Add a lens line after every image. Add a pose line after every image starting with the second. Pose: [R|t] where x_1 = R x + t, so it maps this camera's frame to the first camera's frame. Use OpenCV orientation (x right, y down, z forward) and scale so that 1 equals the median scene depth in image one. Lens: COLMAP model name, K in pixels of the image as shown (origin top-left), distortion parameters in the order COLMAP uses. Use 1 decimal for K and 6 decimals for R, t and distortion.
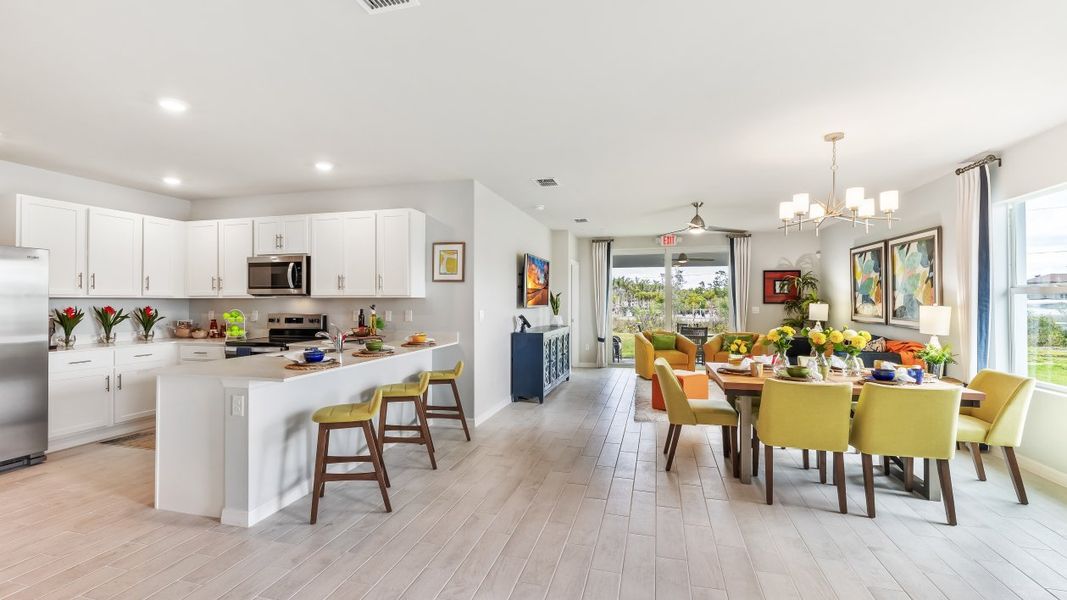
lens RADIAL K [[461.0, 0, 533.5], [0, 461.0, 300.0], [0, 0, 1]] dist [0.003550, 0.000281]
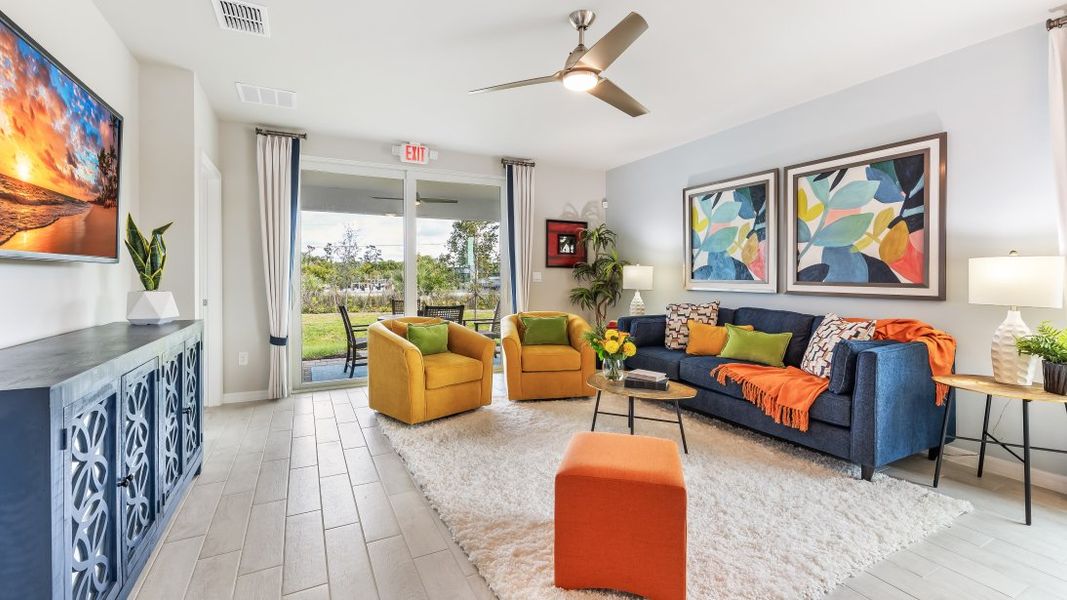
lens RADIAL K [[448.7, 0, 532.7], [0, 448.7, 276.3], [0, 0, 1]] dist [-0.002232, 0.000434]
pose [[0.736427, -0.001062, 0.676516, 0.048389], [-0.001416, 0.999994, 0.003111, 0.031269], [-0.676515, -0.003249, 0.736421, 0.854105]]
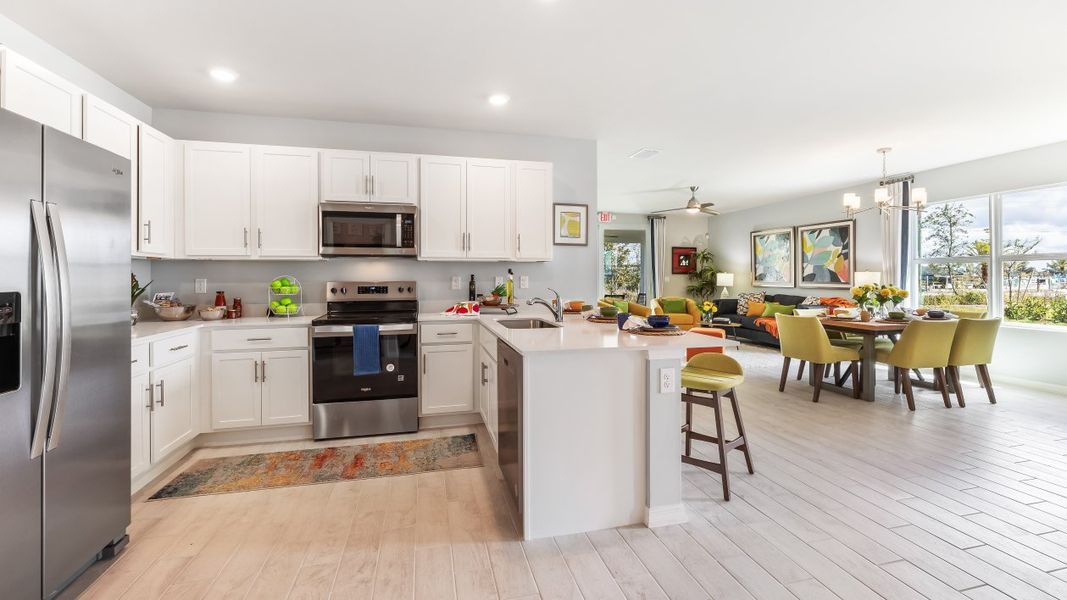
lens RADIAL K [[448.7, 0, 532.7], [0, 448.7, 276.3], [0, 0, 1]] dist [-0.002232, 0.000434]
pose [[0.871676, -0.000617, 0.490083, -0.678879], [0.000602, 1.000000, 0.000190, 0.022585], [-0.490083, 0.000129, 0.871676, 0.227702]]
